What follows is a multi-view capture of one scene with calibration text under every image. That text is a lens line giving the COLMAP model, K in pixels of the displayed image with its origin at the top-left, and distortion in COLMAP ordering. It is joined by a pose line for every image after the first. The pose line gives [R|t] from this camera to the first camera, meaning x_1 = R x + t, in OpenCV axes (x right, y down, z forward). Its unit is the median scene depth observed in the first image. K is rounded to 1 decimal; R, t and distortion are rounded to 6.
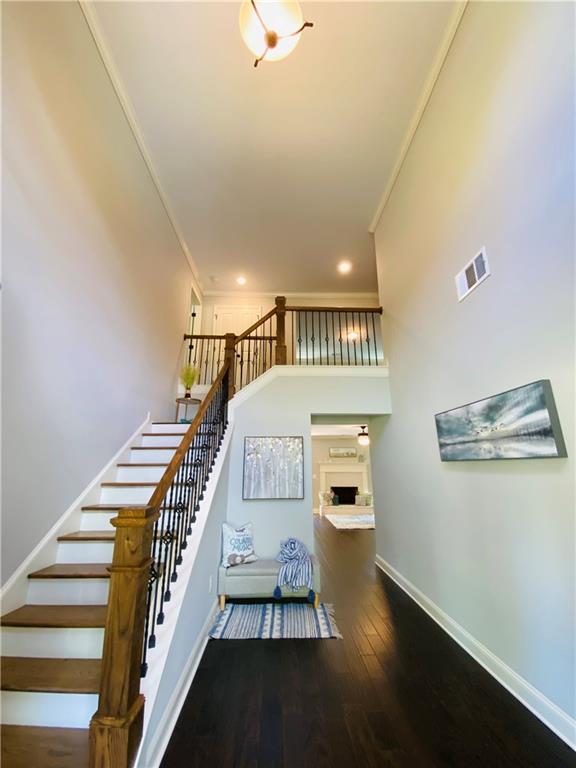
lens RADIAL K [[313.6, 0, 288.0], [0, 313.6, 384.0], [0, 0, 1]] dist [0.047517, -0.035944]
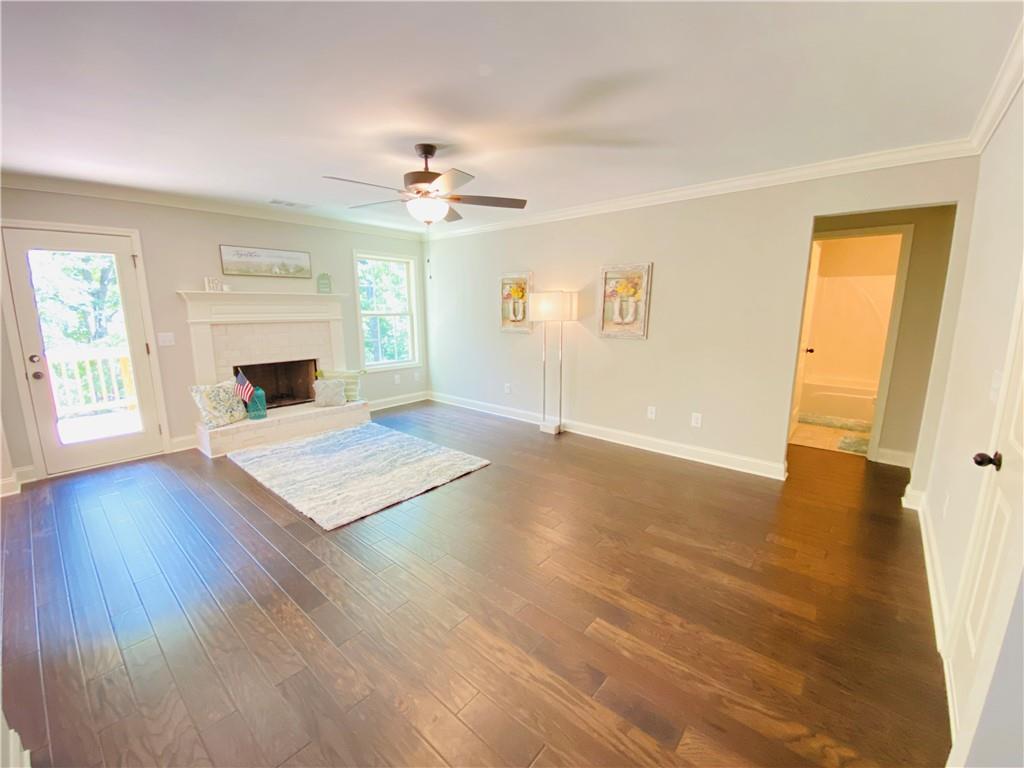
lens RADIAL K [[418.1, 0, 512.4], [0, 418.1, 381.5], [0, 0, 1]] dist [0.047517, -0.035944]
pose [[0.679411, -0.130336, 0.722089, 0.033728], [-0.186080, 0.921322, 0.341378, 0.354650], [-0.709771, -0.366302, 0.601704, 1.354961]]
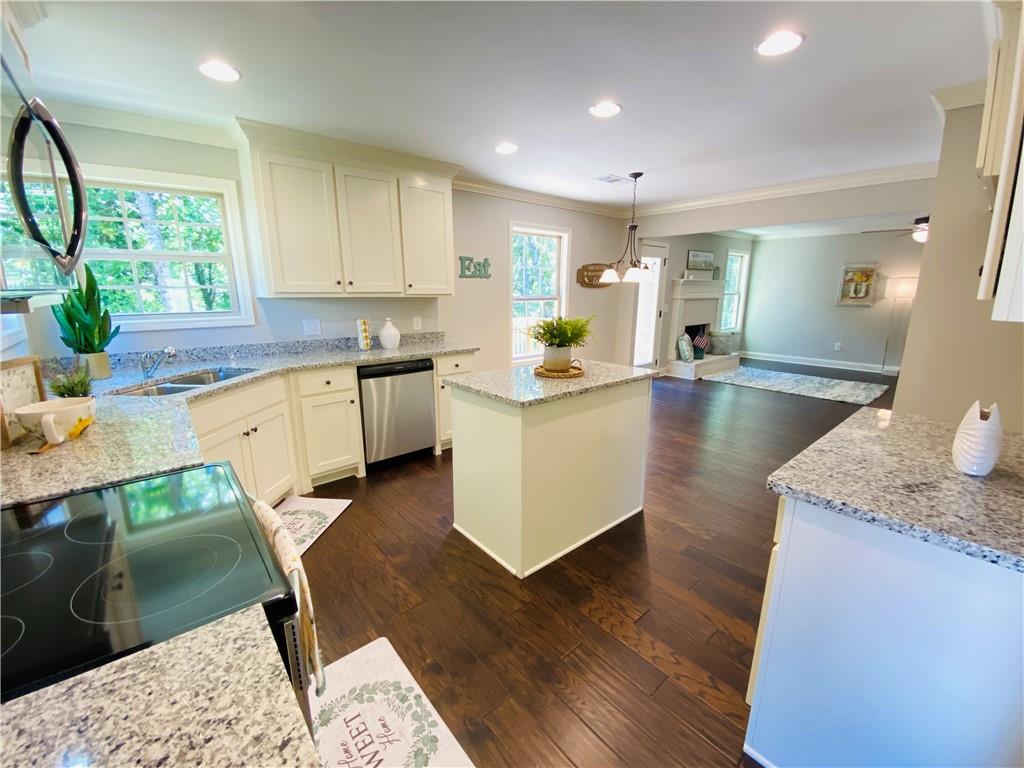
lens RADIAL K [[418.1, 0, 512.4], [0, 418.1, 381.5], [0, 0, 1]] dist [0.047517, -0.035944]
pose [[0.780954, -0.134387, 0.609959, -1.351658], [-0.158568, 0.901924, 0.401733, 0.443278], [-0.604125, -0.410455, 0.683052, 1.682670]]
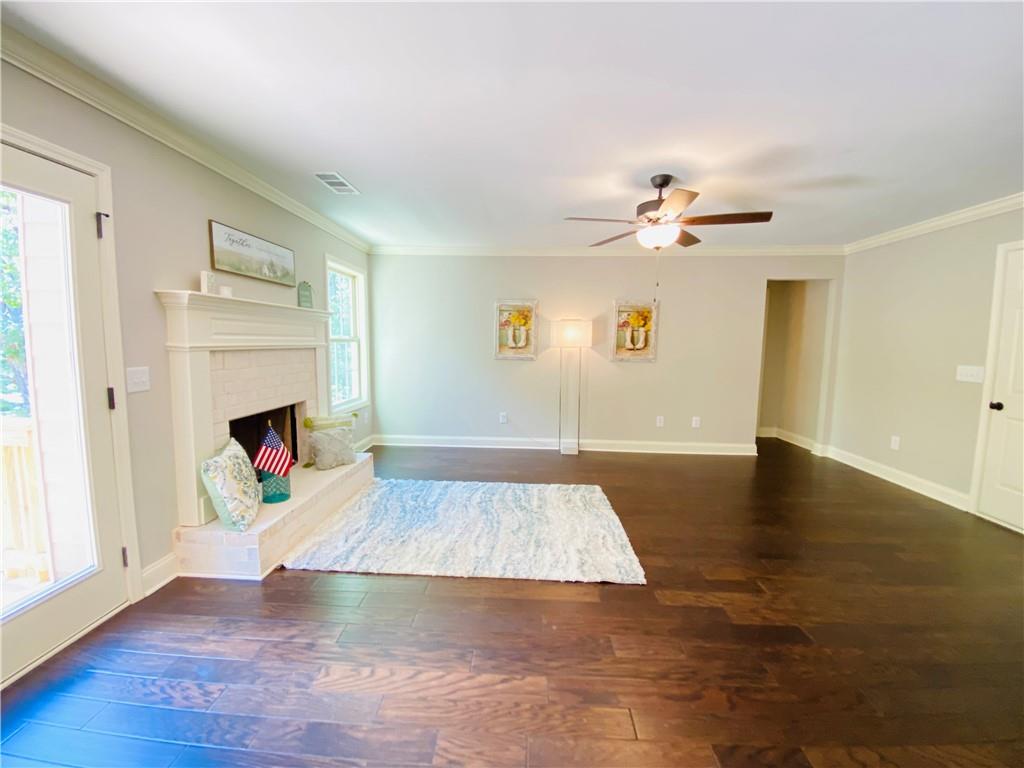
lens RADIAL K [[418.1, 0, 512.4], [0, 418.1, 381.5], [0, 0, 1]] dist [0.047517, -0.035944]
pose [[0.074961, -0.093054, 0.992835, -0.276363], [-0.266829, 0.957459, 0.109884, 0.581667], [-0.960824, -0.273154, 0.046943, 2.115092]]
